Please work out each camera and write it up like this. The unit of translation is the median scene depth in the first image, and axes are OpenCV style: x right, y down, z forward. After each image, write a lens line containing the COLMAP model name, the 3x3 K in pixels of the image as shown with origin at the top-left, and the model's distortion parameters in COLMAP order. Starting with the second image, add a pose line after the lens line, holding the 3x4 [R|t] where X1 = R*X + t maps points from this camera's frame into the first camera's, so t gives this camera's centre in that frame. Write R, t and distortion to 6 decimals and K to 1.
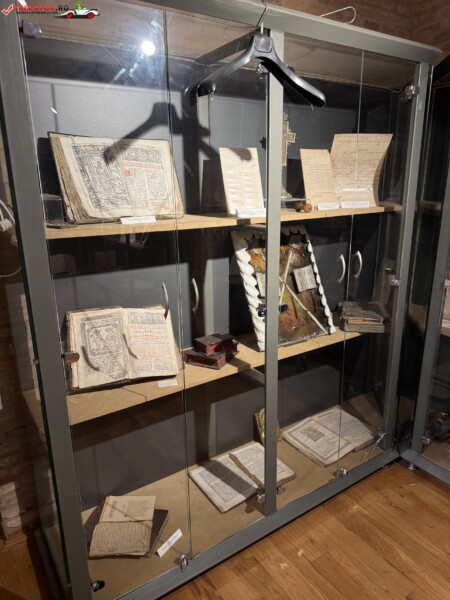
lens RADIAL K [[423.5, 0, 225.6], [0, 423.5, 297.3], [0, 0, 1]] dist [0.029169, -0.030344]
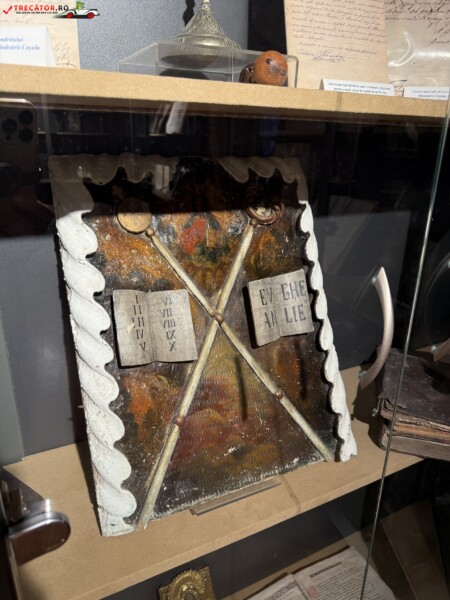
lens RADIAL K [[423.5, 0, 241.7], [0, 423.5, 290.8], [0, 0, 1]] dist [0.029169, -0.030344]
pose [[0.994235, 0.072806, -0.078710, 0.181853], [-0.066883, 0.994905, 0.075438, -0.082697], [0.083801, -0.069739, 0.994039, 0.642879]]
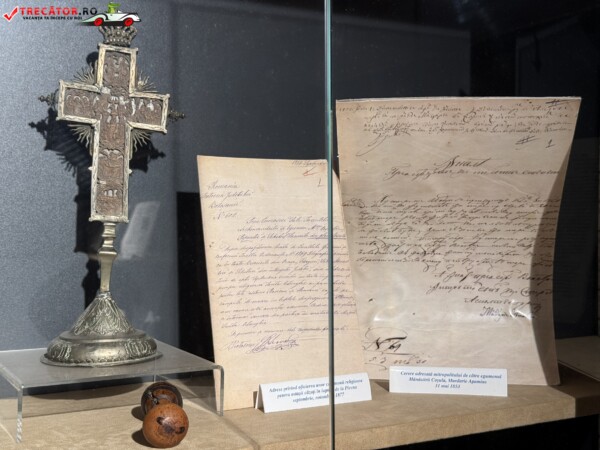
lens RADIAL K [[840.2, 0, 305.4], [0, 840.2, 226.2], [0, 0, 1]] dist [0.103129, 0.000000]
pose [[0.997782, 0.008771, -0.065990, 0.253152], [-0.025382, 0.966526, -0.255311, -0.177731], [0.061541, 0.256419, 0.964604, 0.517375]]
